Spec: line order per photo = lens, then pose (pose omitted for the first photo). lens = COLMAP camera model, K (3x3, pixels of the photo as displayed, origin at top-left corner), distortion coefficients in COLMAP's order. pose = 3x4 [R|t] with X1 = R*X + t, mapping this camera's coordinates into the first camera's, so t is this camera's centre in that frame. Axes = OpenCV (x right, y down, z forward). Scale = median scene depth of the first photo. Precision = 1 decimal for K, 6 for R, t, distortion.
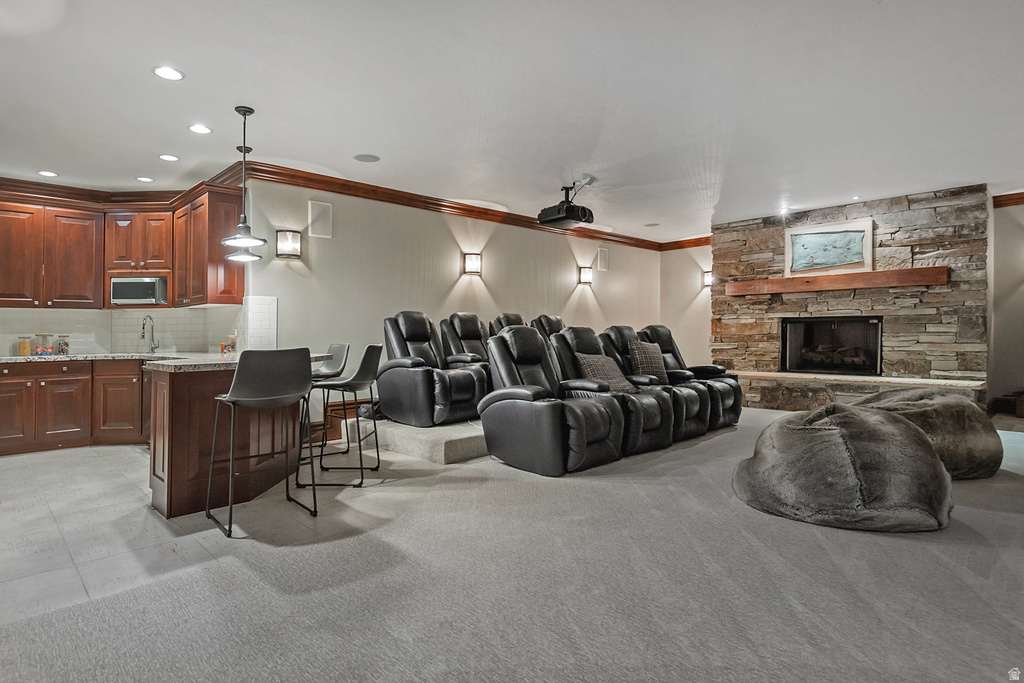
lens RADIAL K [[528.5, 0, 512.0], [0, 528.5, 341.5], [0, 0, 1]] dist [0.043609, -0.031820]
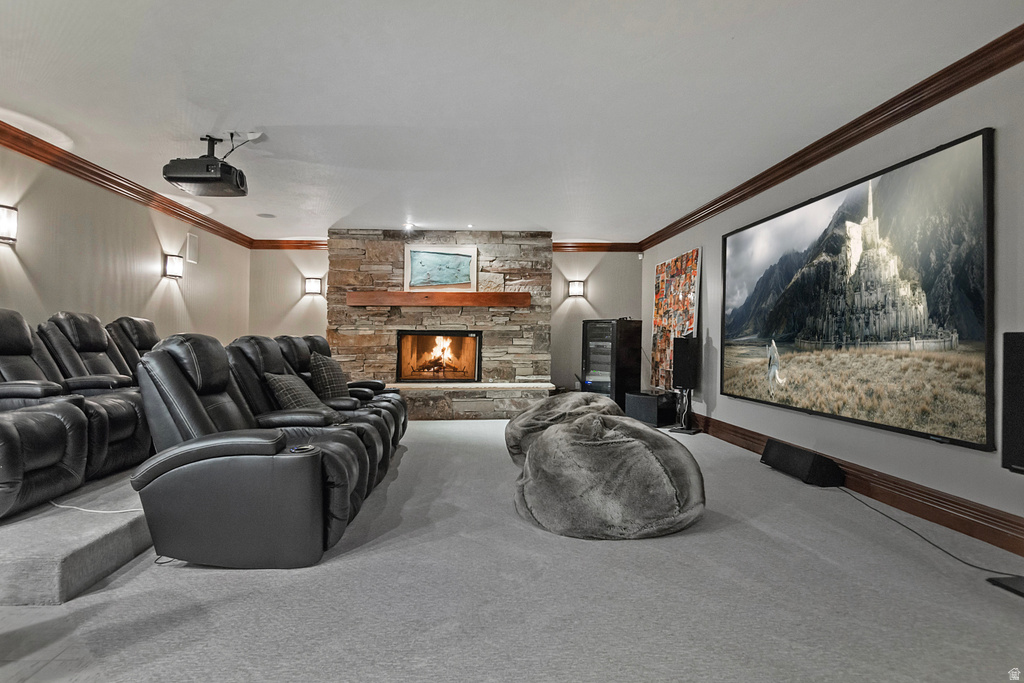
lens RADIAL K [[528.5, 0, 512.0], [0, 528.5, 341.5], [0, 0, 1]] dist [0.043609, -0.031820]
pose [[0.674620, 0.008830, 0.738112, -0.119203], [0.006071, 0.999828, -0.017511, -0.004010], [-0.738140, 0.016294, 0.674451, 0.181554]]
